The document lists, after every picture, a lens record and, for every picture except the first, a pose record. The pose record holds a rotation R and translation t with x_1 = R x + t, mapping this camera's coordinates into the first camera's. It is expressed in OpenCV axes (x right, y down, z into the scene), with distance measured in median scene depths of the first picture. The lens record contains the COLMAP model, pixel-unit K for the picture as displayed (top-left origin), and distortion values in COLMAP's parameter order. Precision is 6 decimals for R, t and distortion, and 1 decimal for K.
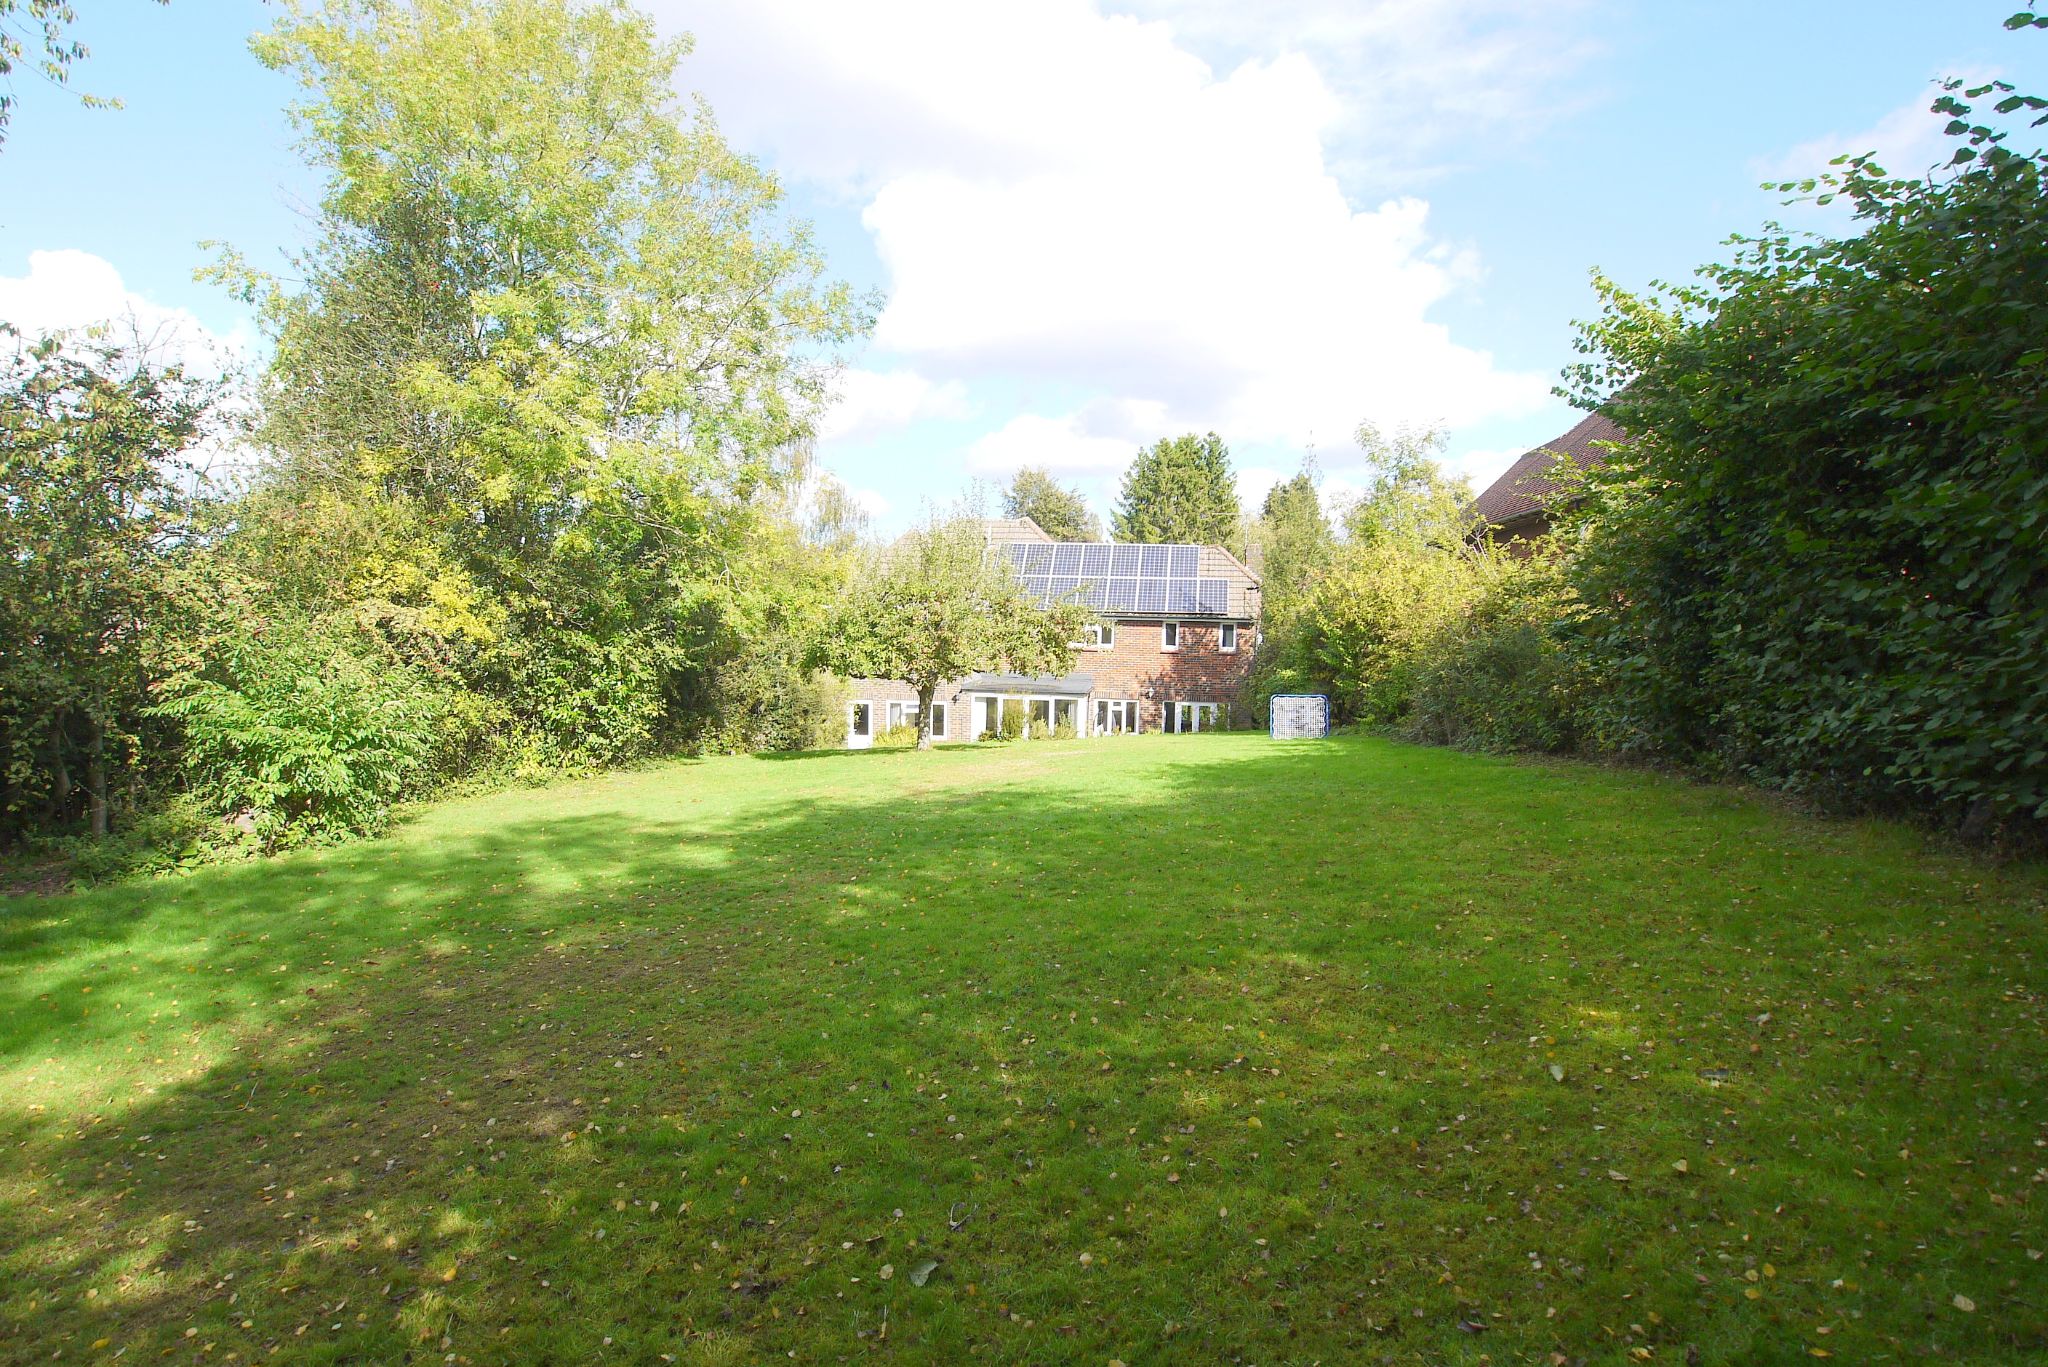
lens RADIAL K [[1087.8, 0, 1023.2], [0, 1087.8, 689.0], [0, 0, 1]] dist [-0.007346, -0.004814]
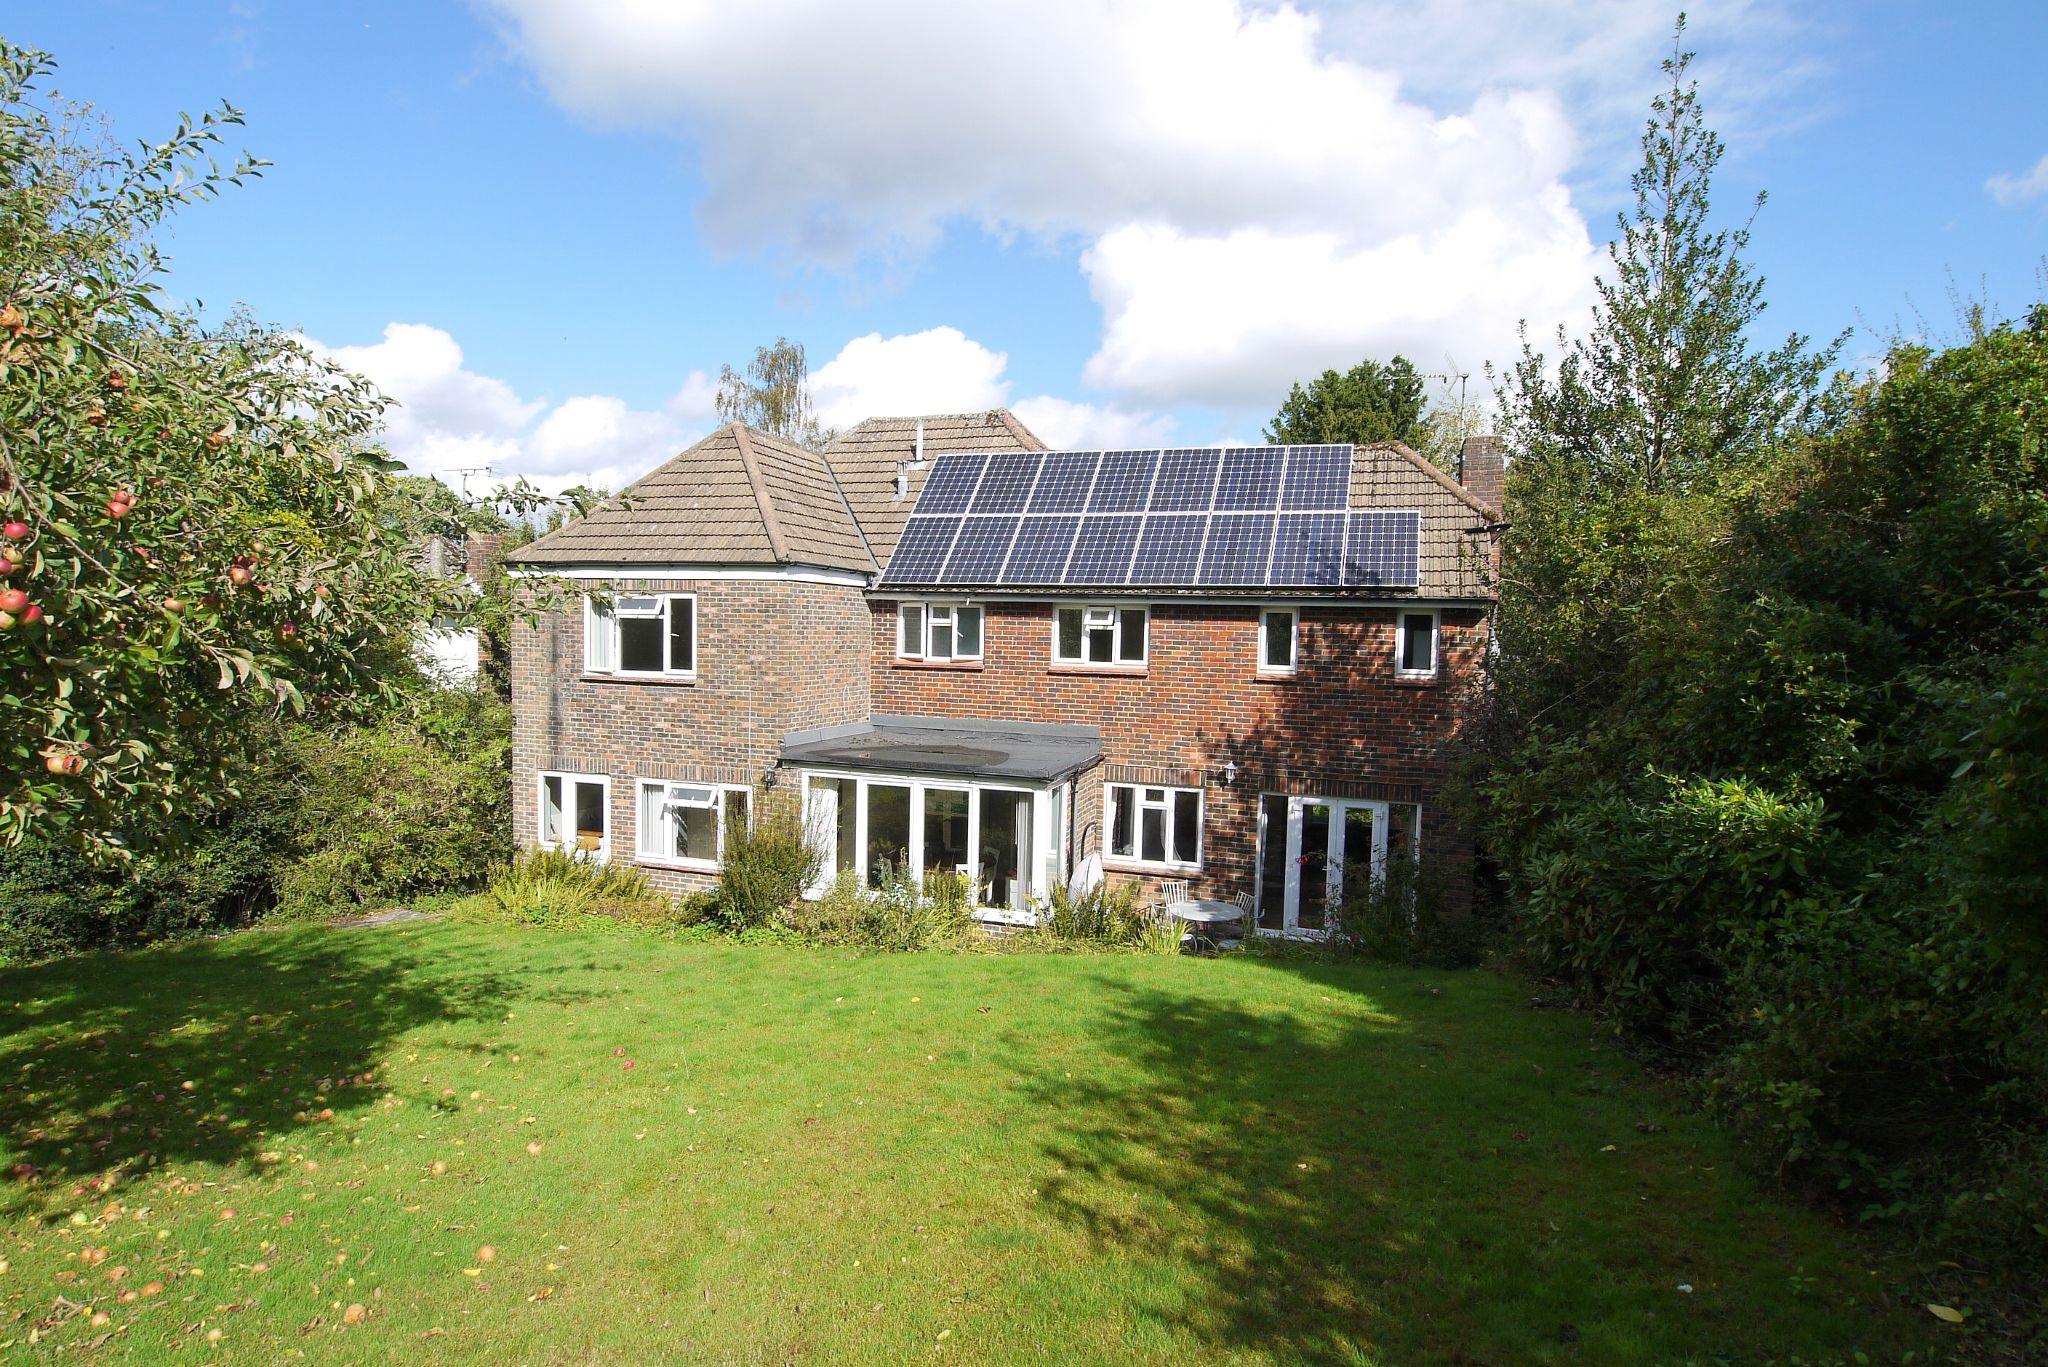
lens RADIAL K [[1087.8, 0, 1022.5], [0, 1087.8, 675.6], [0, 0, 1]] dist [-0.007346, -0.004814]
pose [[0.985655, 0.010474, -0.168445, 0.107837], [-0.015403, 0.999490, -0.027985, -0.021681], [0.168066, 0.030178, 0.985314, 0.557558]]
